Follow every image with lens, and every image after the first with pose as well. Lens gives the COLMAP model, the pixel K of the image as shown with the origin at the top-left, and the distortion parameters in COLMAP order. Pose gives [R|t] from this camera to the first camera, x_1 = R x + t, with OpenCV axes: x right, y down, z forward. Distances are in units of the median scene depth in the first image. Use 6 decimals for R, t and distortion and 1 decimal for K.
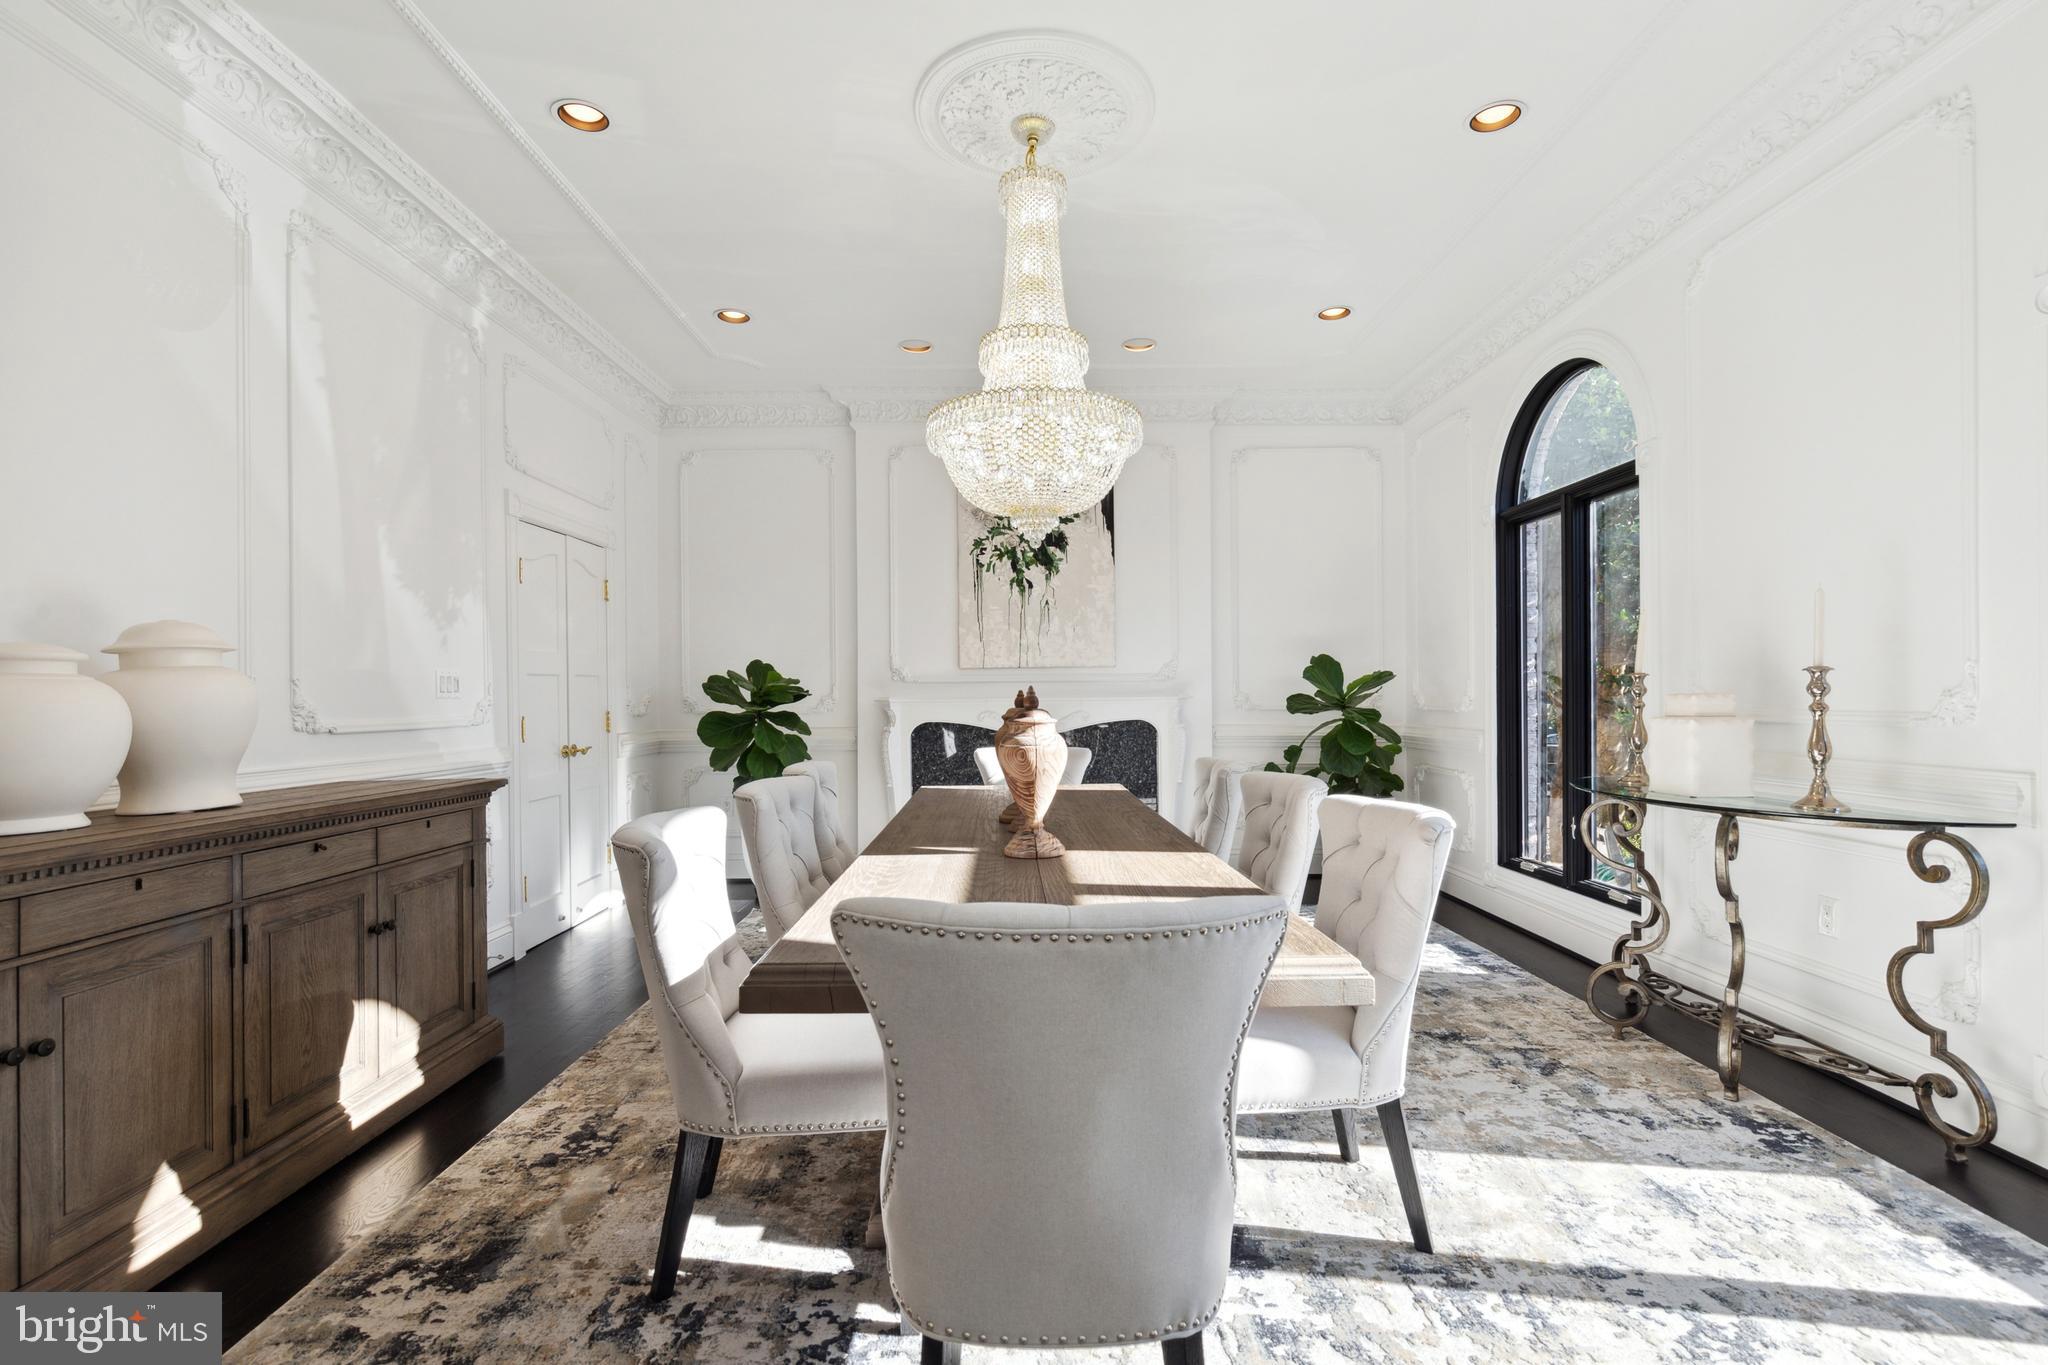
lens RADIAL K [[946.4, 0, 1018.6], [0, 946.4, 691.3], [0, 0, 1]] dist [0.004820, -0.000332]
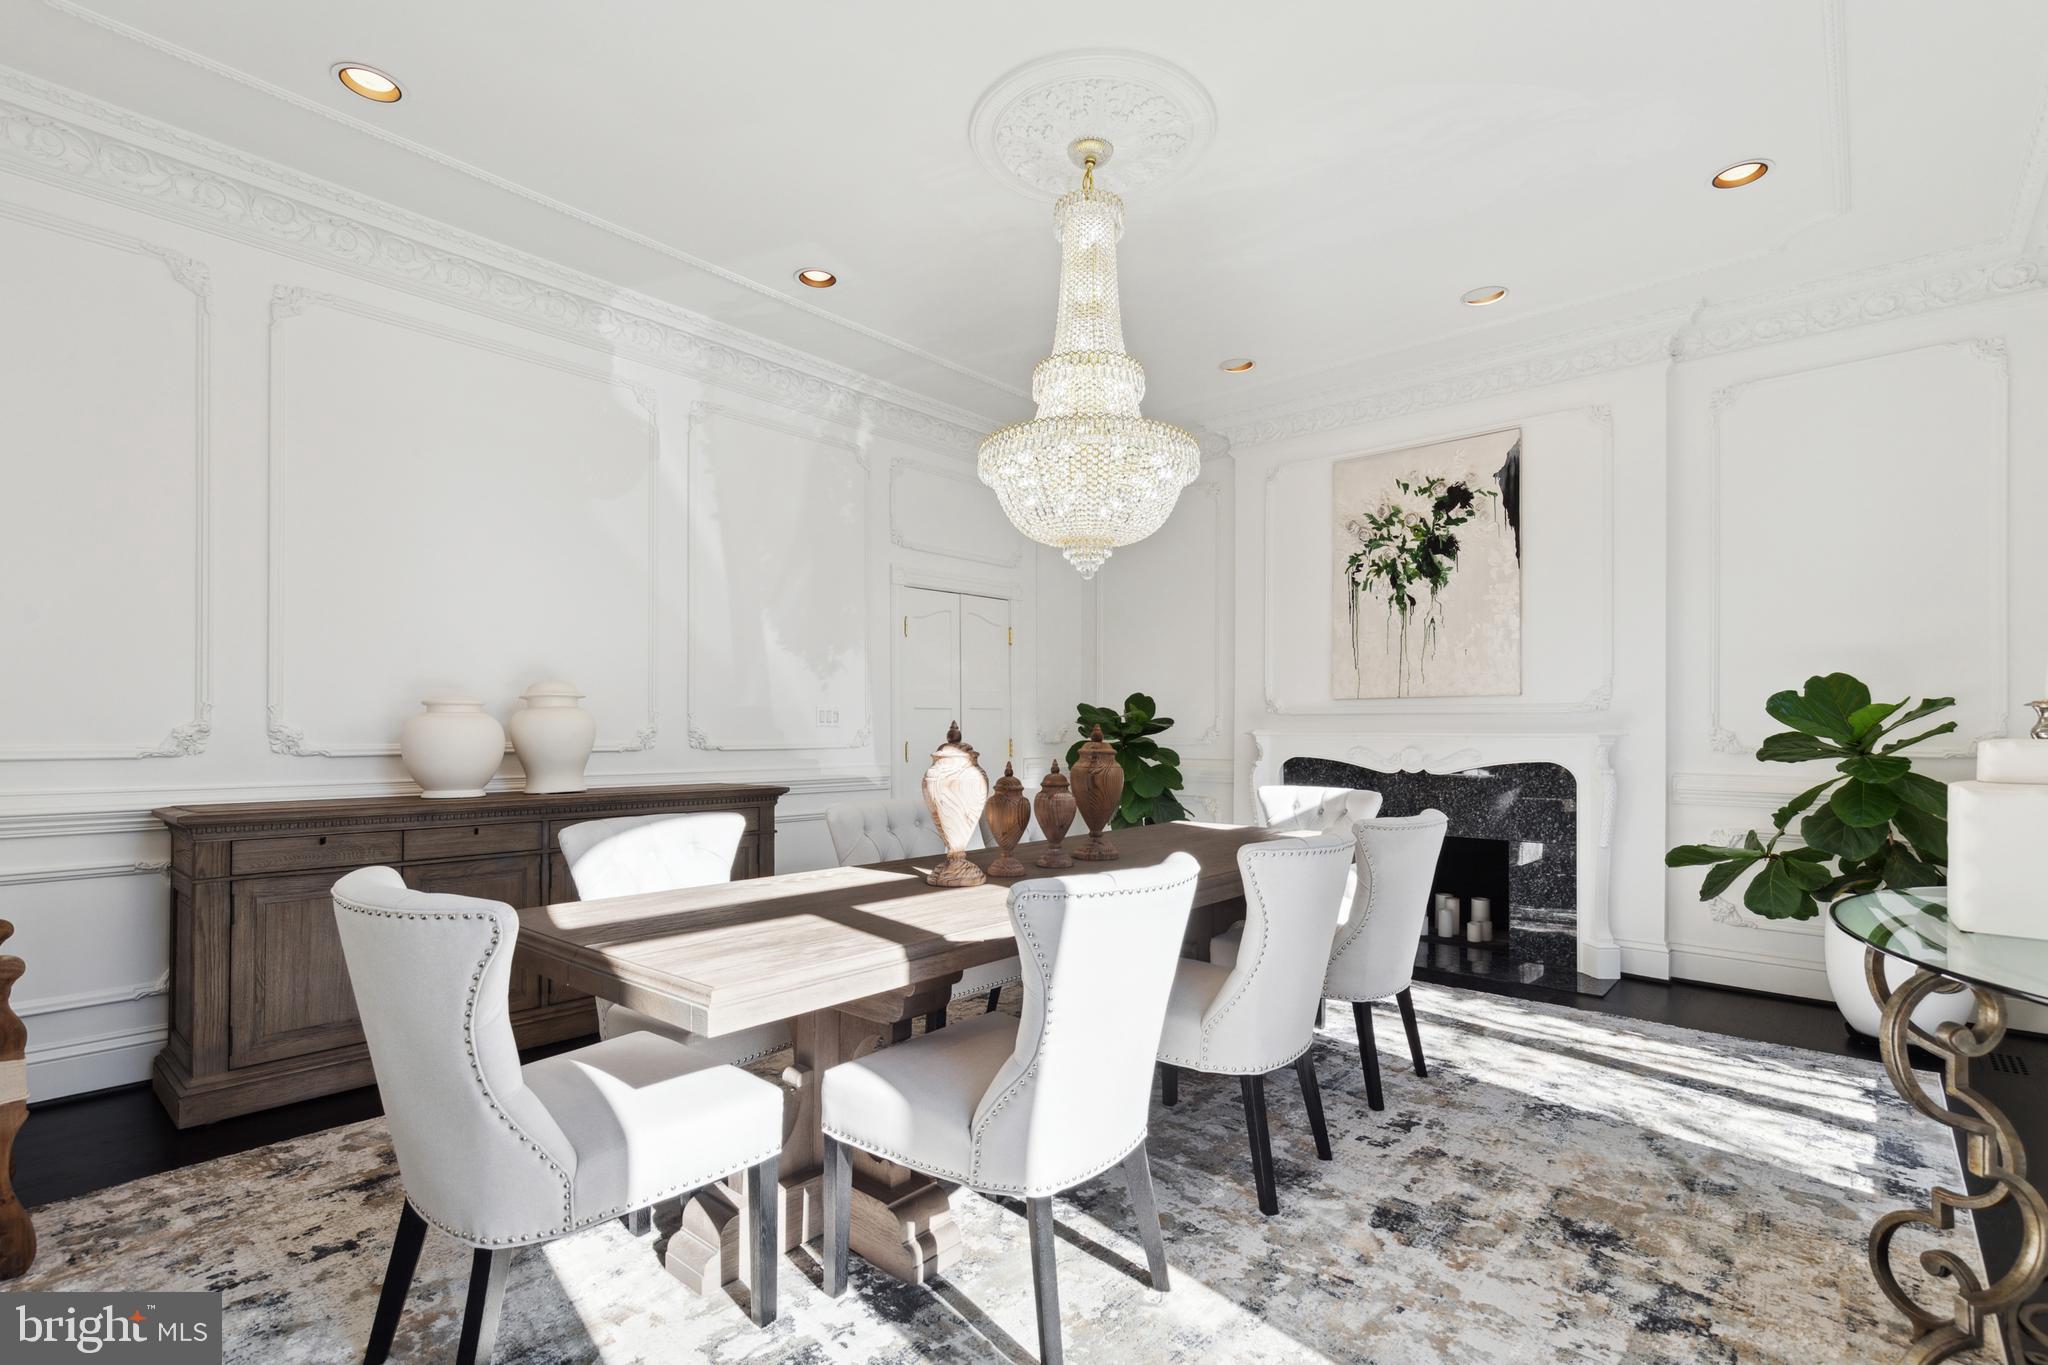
lens RADIAL K [[946.4, 0, 1010.2], [0, 946.4, 720.7], [0, 0, 1]] dist [0.004820, -0.000332]
pose [[0.746535, 0.005526, -0.665323, 0.379526], [-0.005177, 0.999983, 0.002497, -0.004782], [0.665326, 0.001580, 0.746552, 0.132565]]
